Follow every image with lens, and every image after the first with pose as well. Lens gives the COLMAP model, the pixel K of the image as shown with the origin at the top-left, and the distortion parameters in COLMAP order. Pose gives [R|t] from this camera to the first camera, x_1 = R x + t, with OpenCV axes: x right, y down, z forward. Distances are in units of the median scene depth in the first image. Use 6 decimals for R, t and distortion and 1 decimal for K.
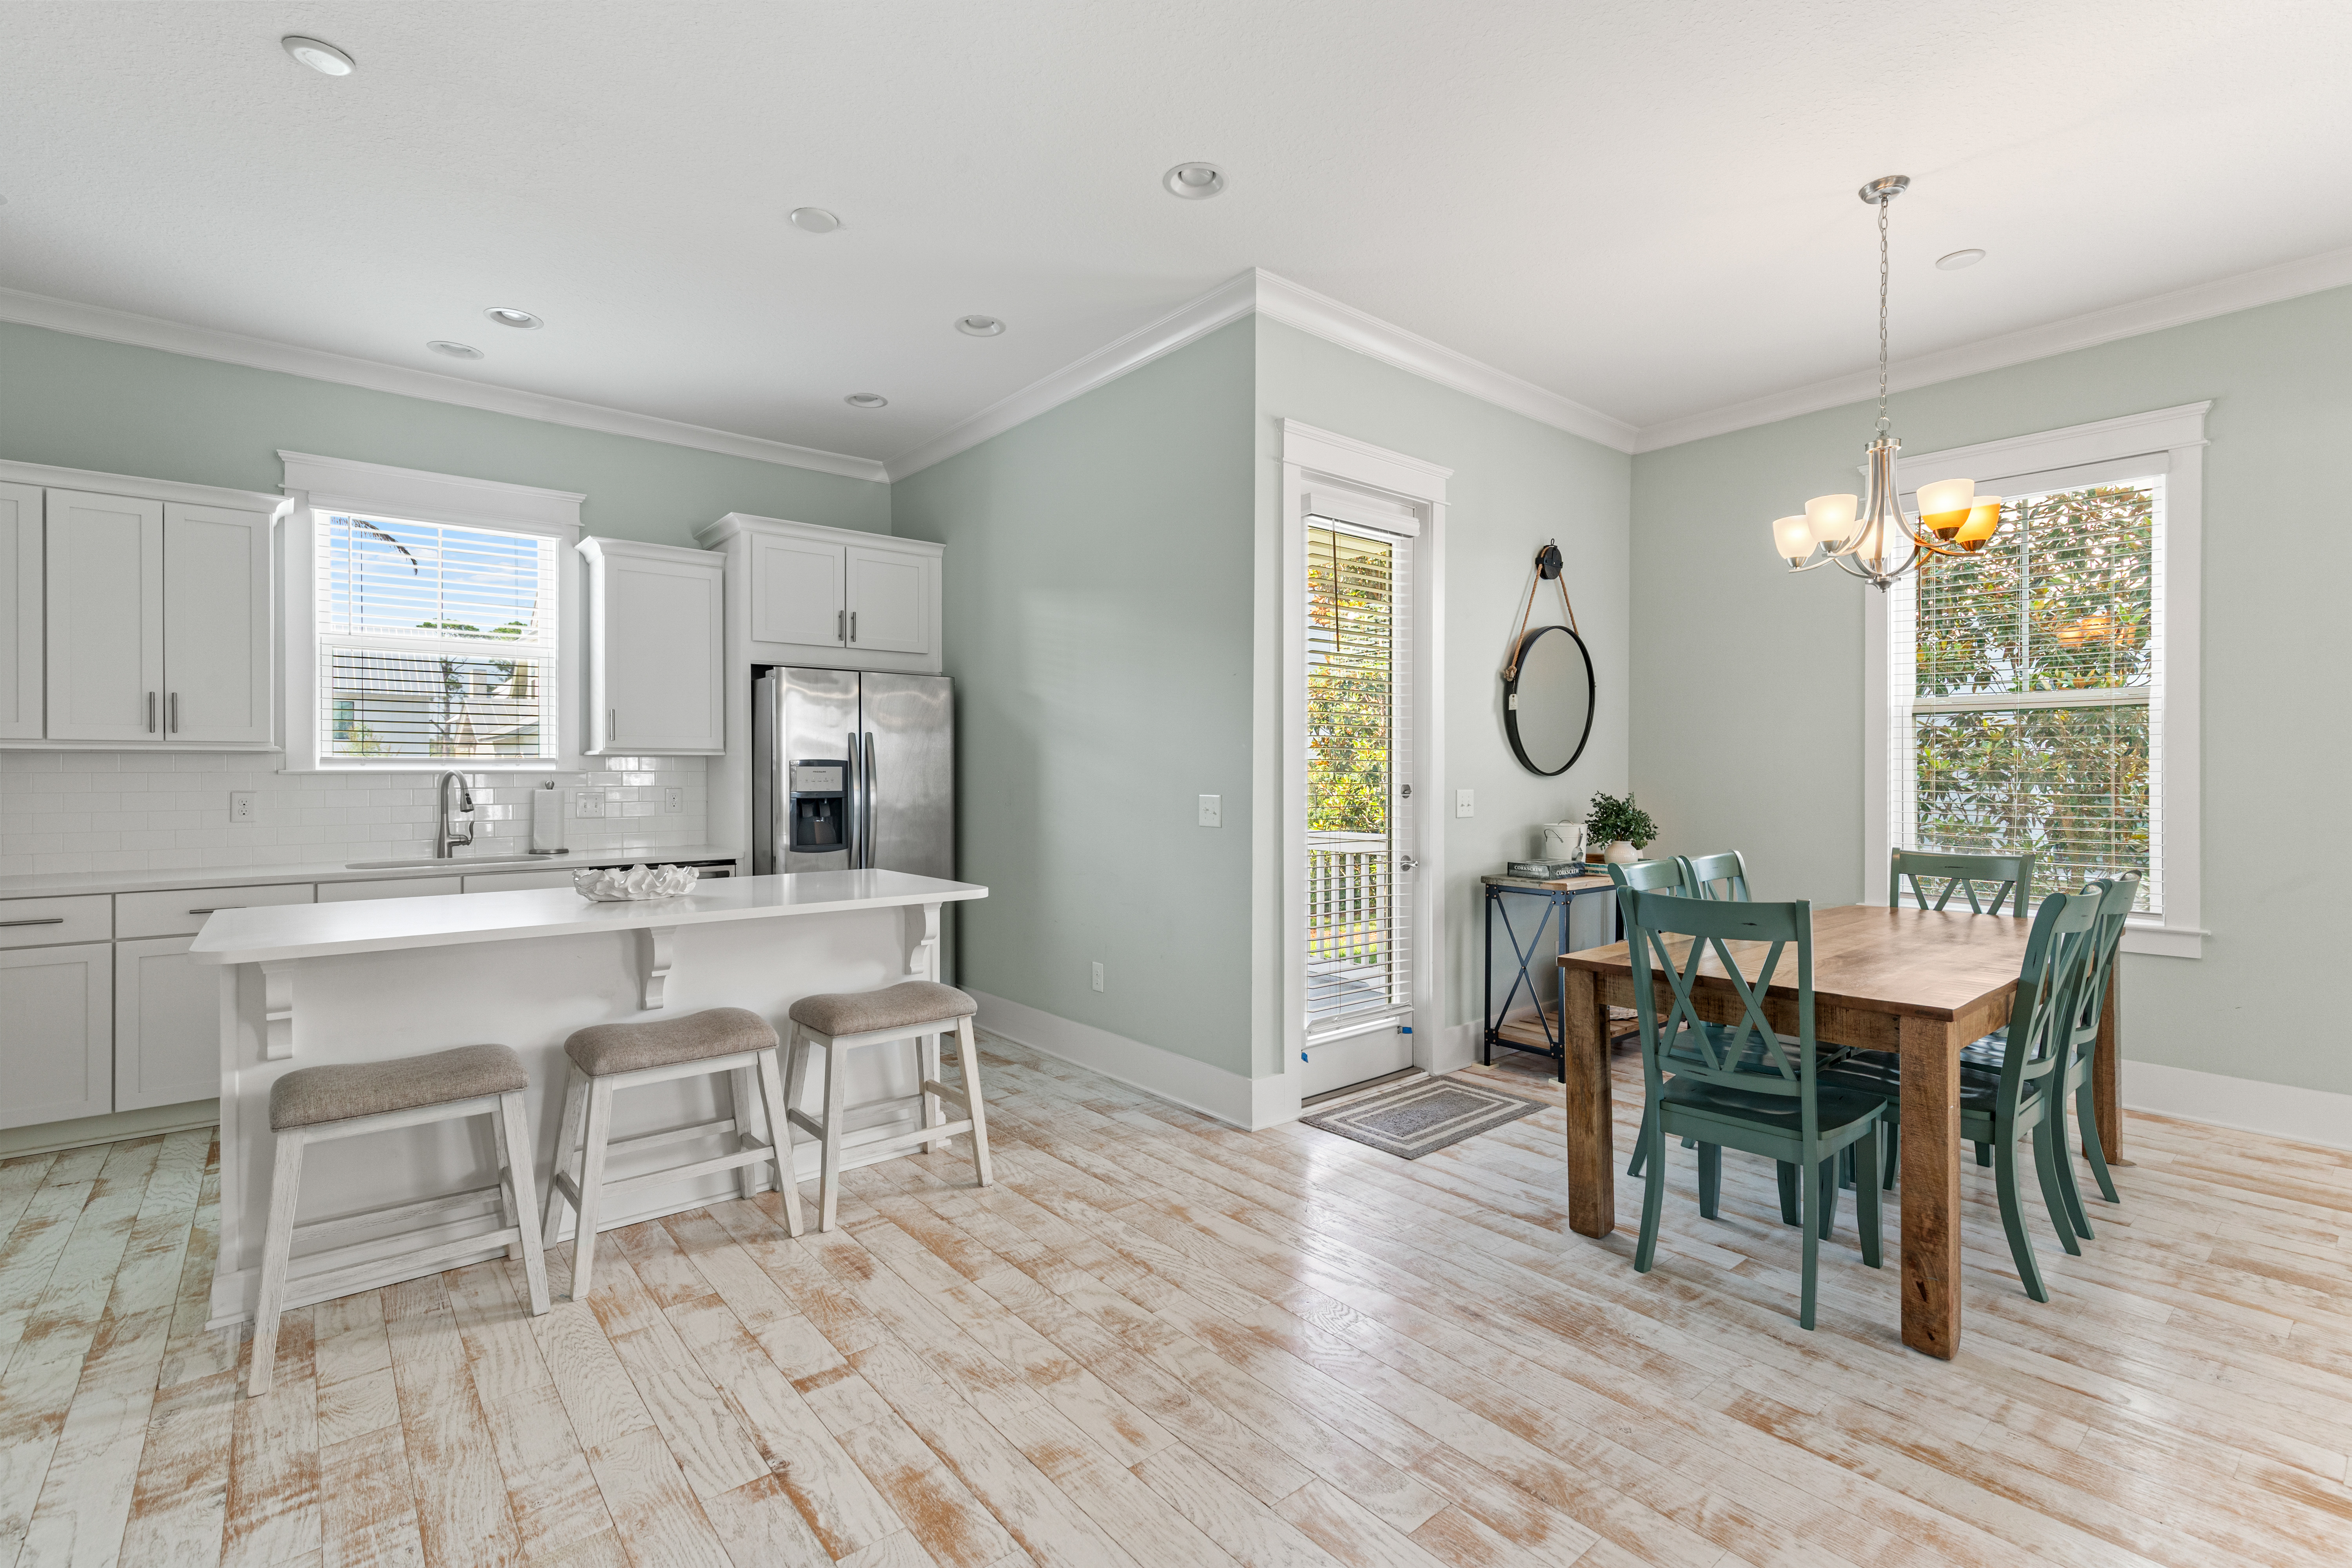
lens RADIAL K [[1069.4, 0, 1183.9], [0, 1069.4, 775.7], [0, 0, 1]] dist [0.008863, -0.000639]
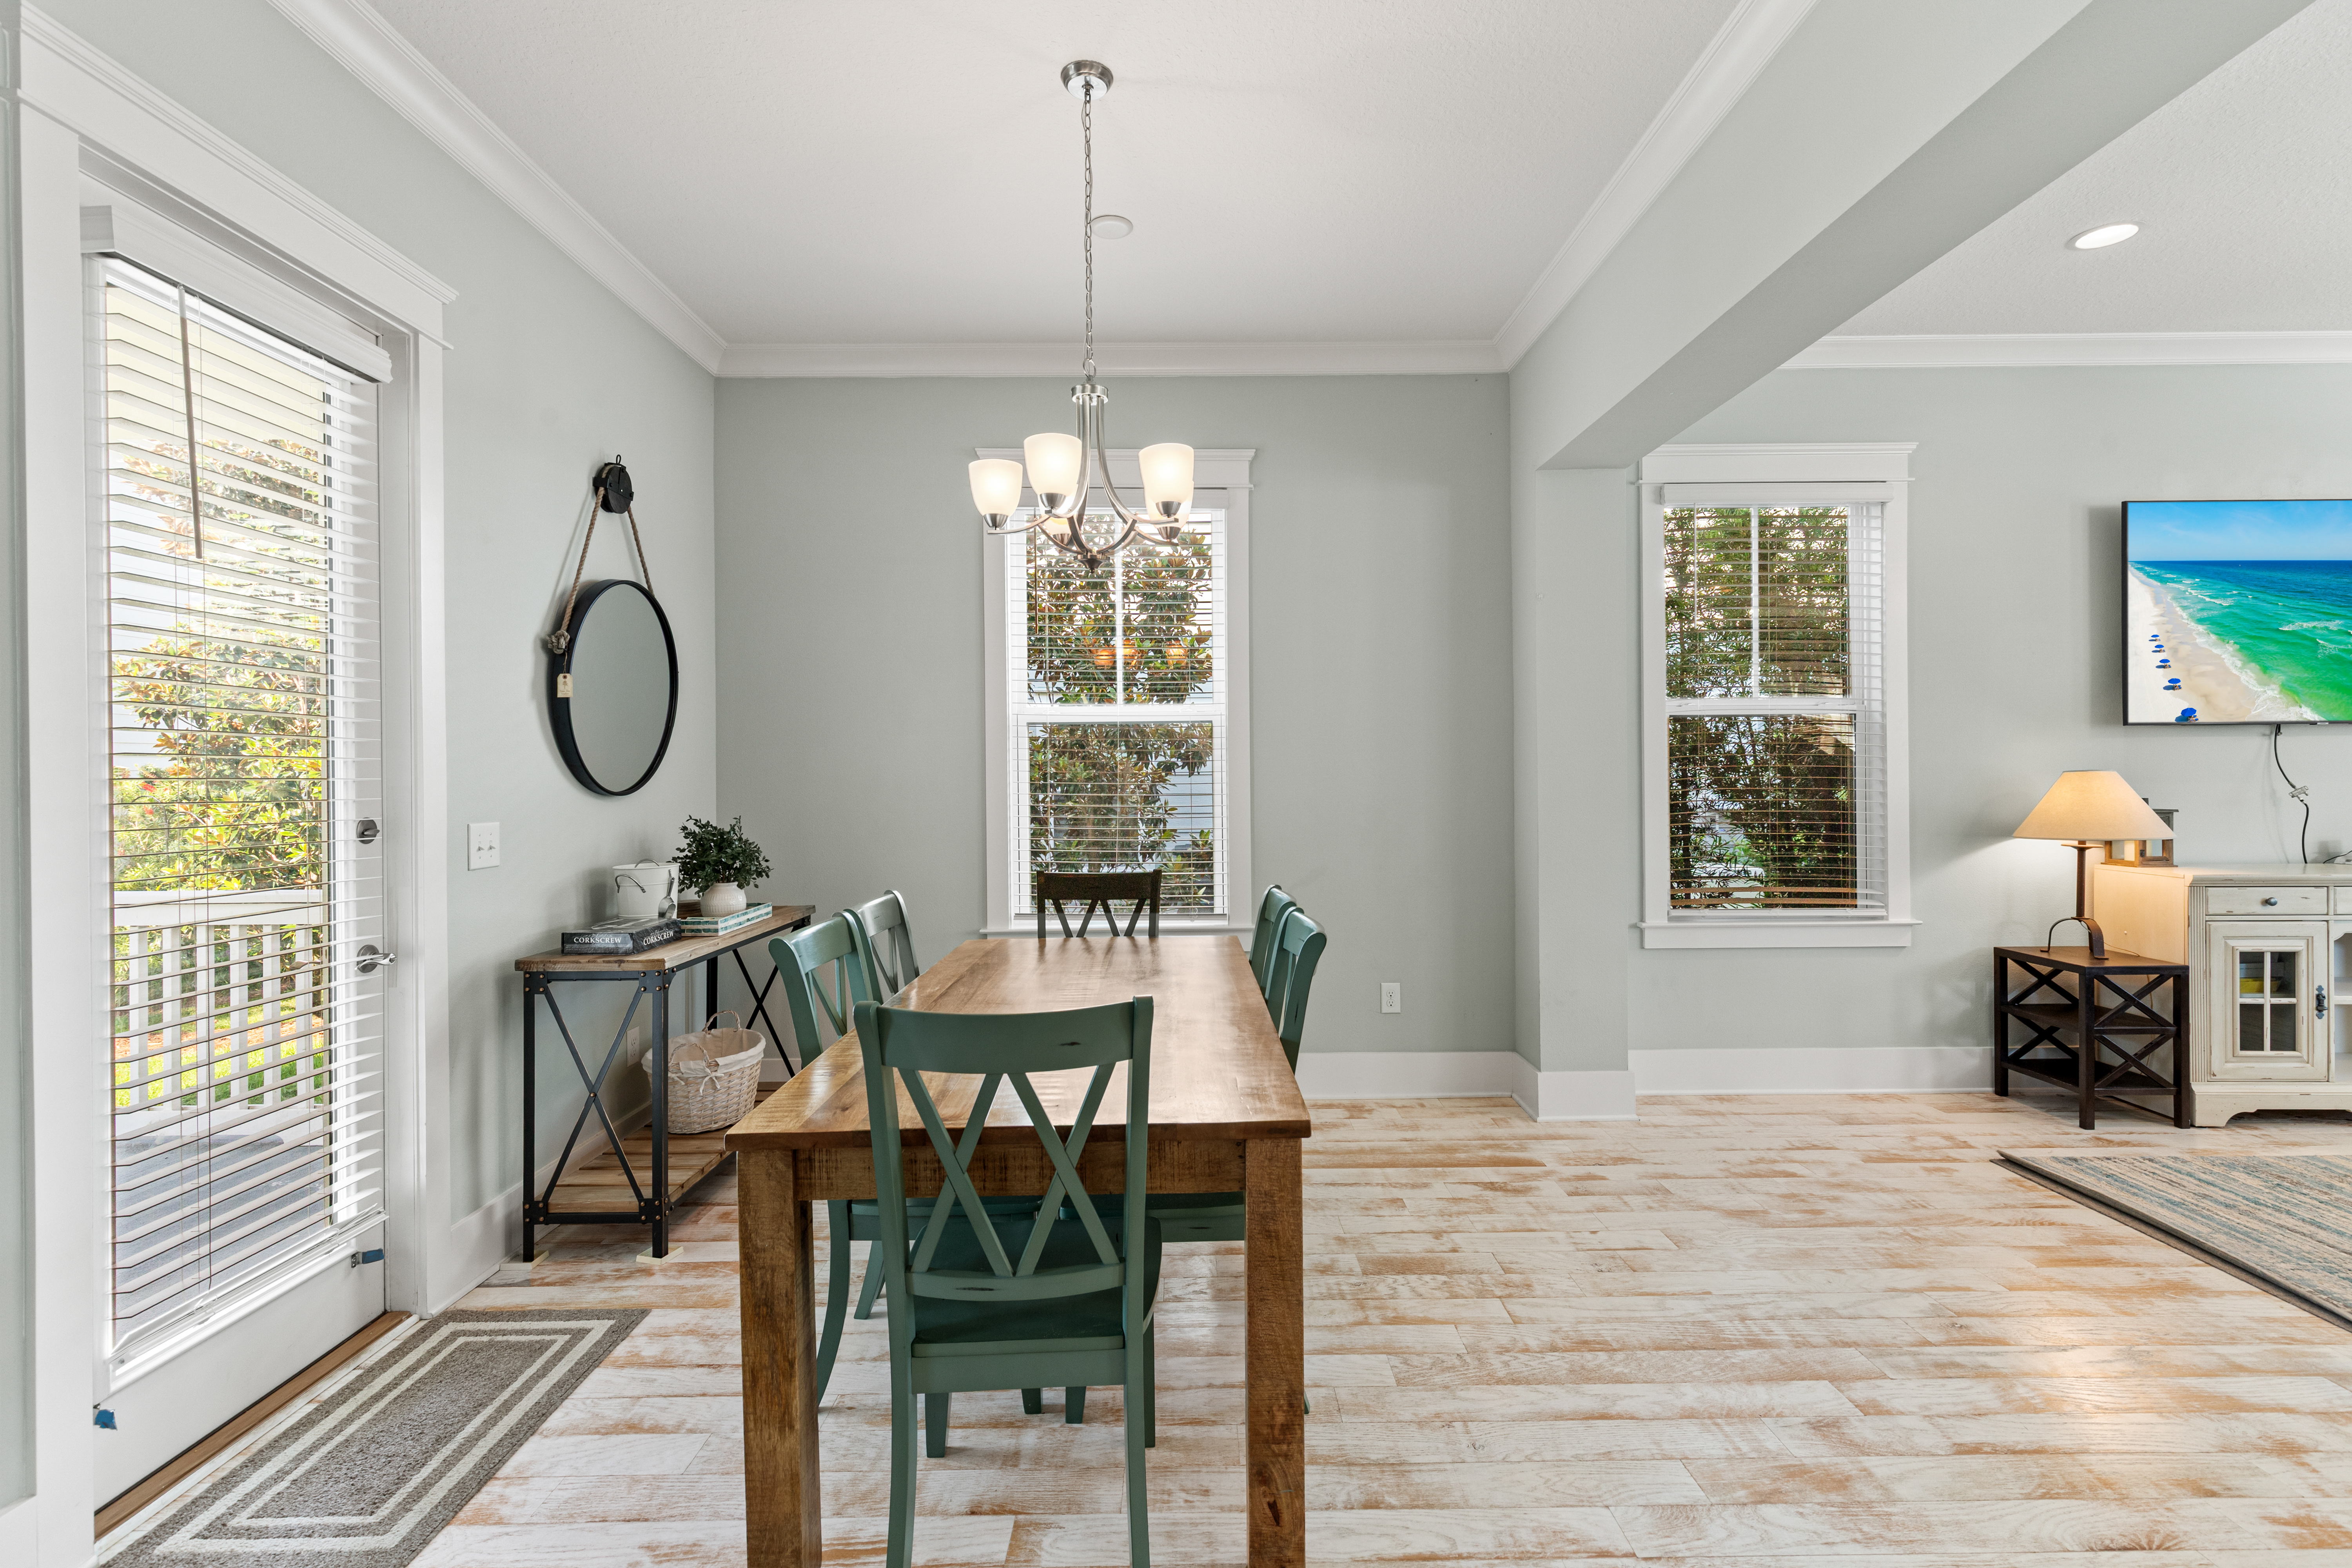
lens RADIAL K [[1050.9, 0, 1173.5], [0, 1050.9, 777.5], [0, 0, 1]] dist [0.005437, 0.000197]
pose [[0.639940, -0.007431, 0.768389, 0.054188], [0.009610, 0.999952, 0.001667, -0.010730], [-0.768365, 0.006317, 0.639981, 0.324645]]
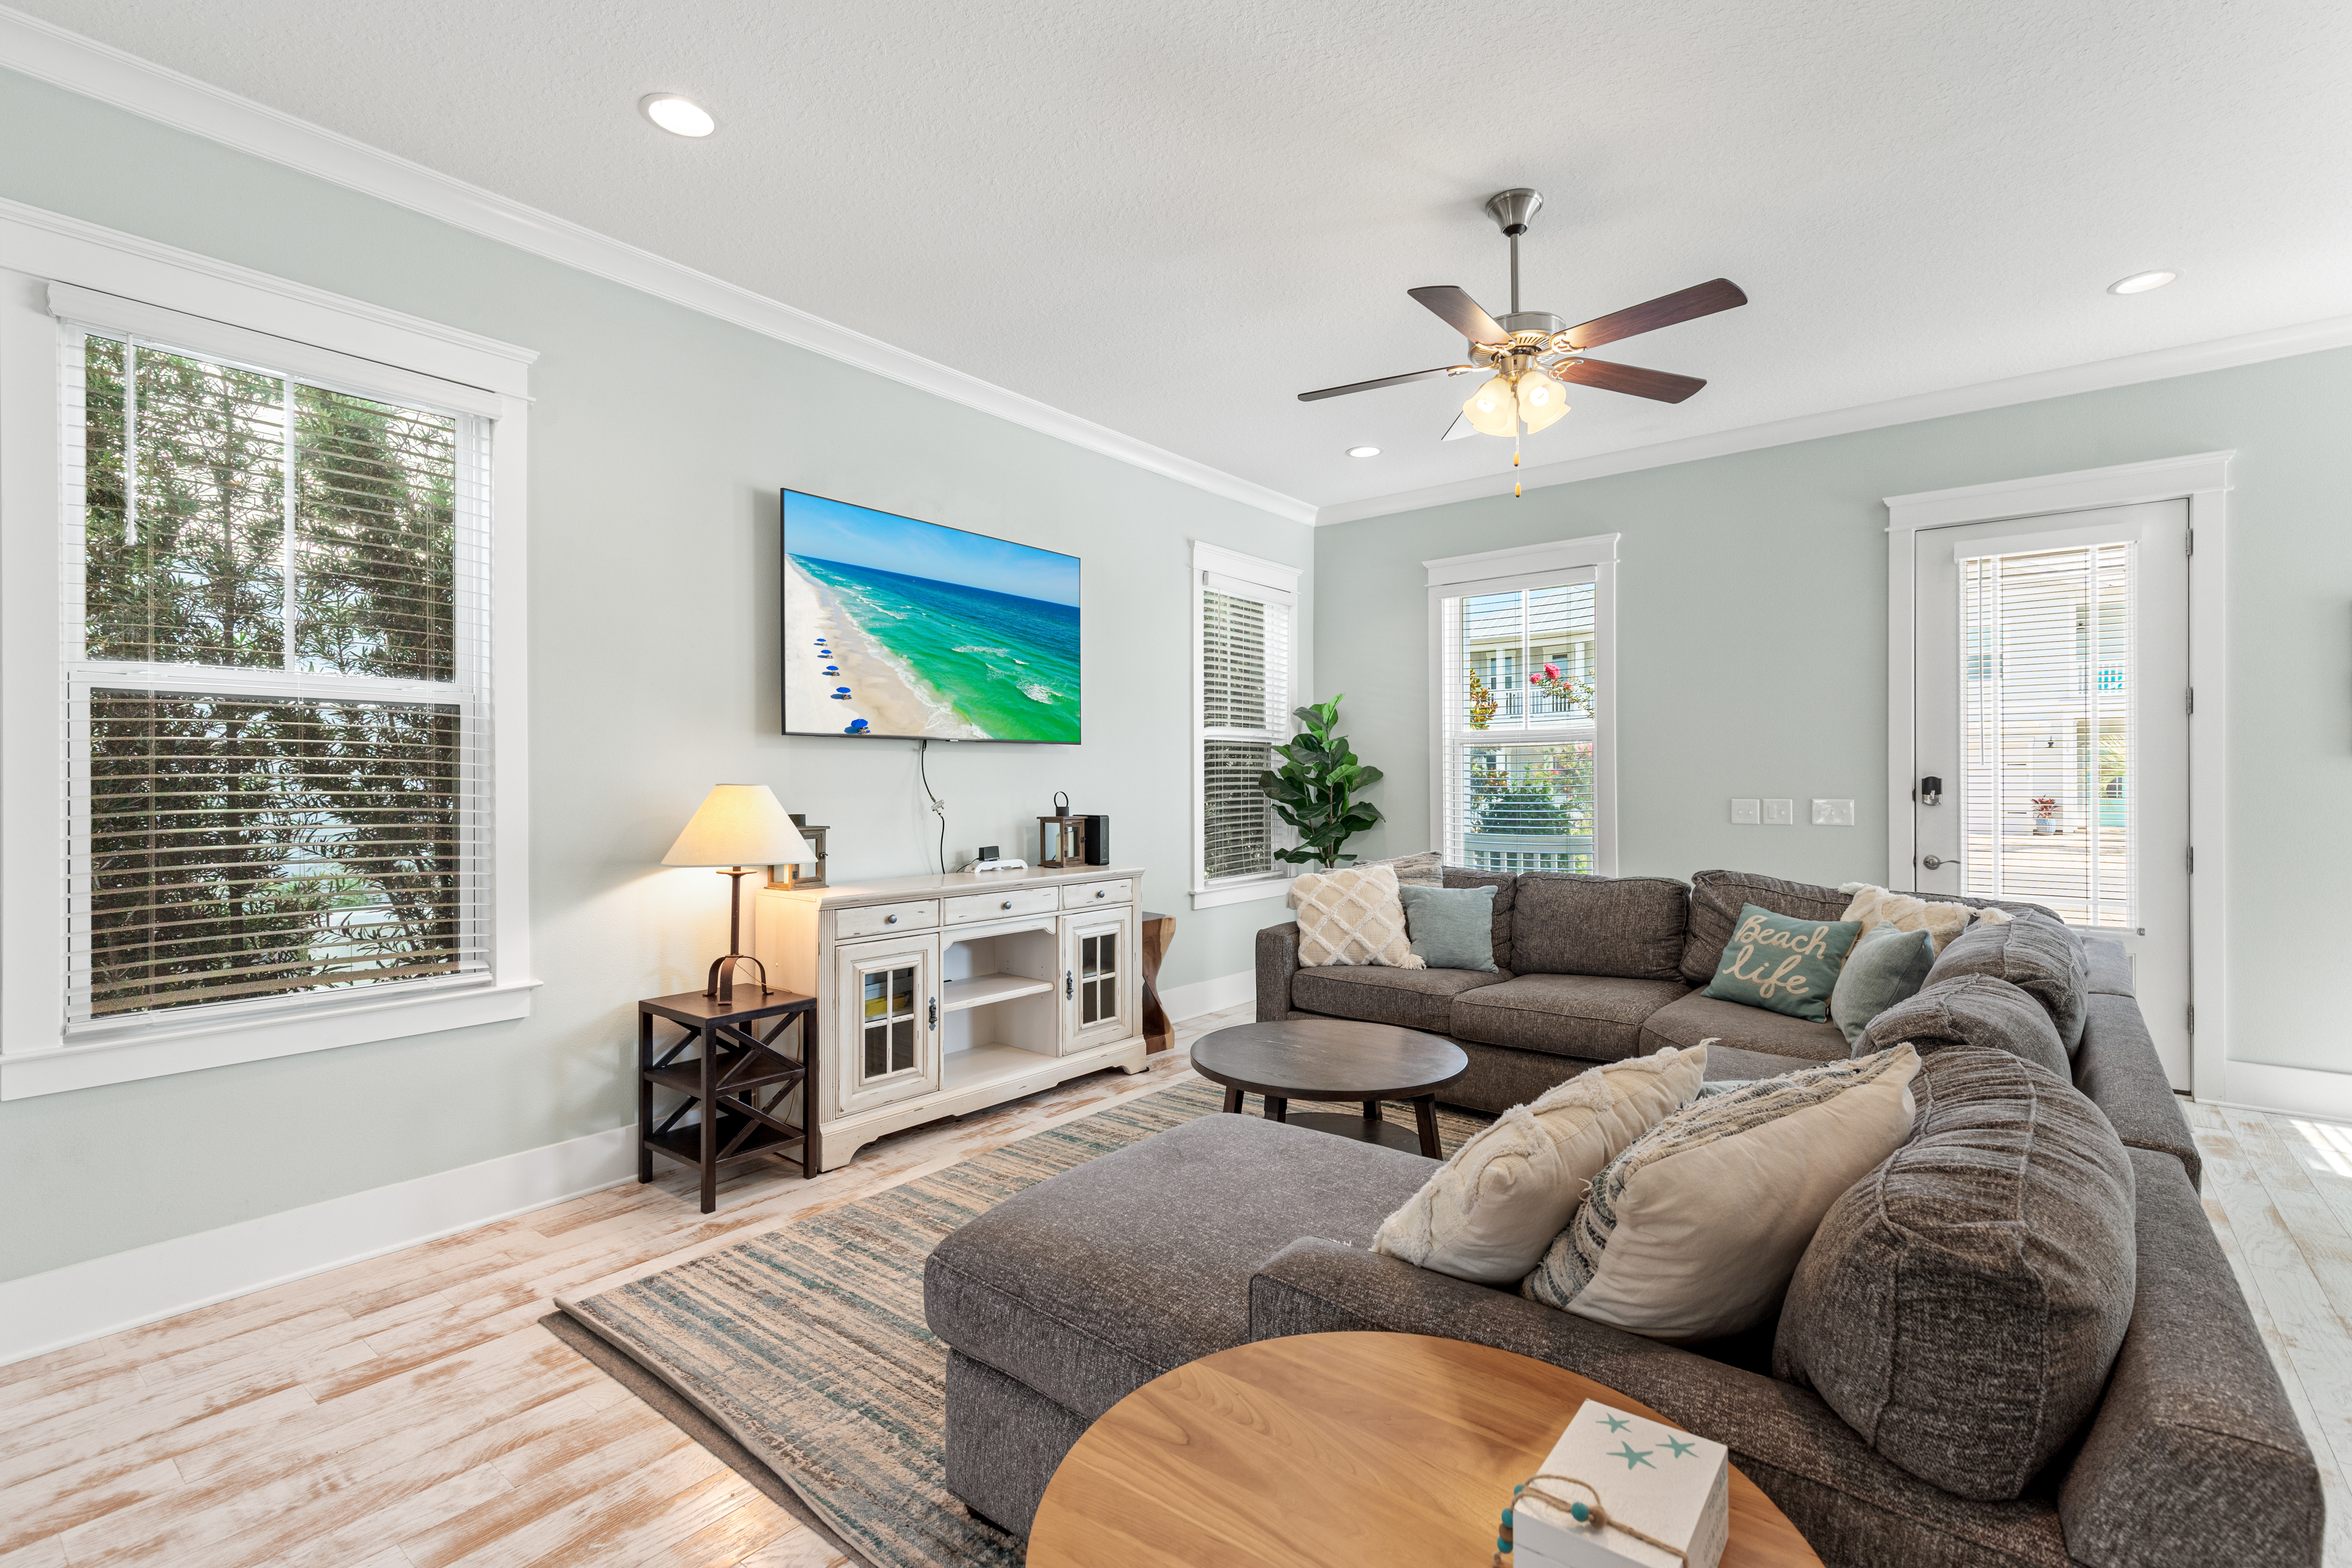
lens RADIAL K [[1058.6, 0, 1182.6], [0, 1058.6, 771.9], [0, 0, 1]] dist [0.018901, -0.008919]
pose [[-0.200262, 0.002701, 0.979739, 0.401045], [-0.000944, 0.999995, -0.002950, -0.013670], [-0.979742, -0.001515, -0.200258, 0.141147]]
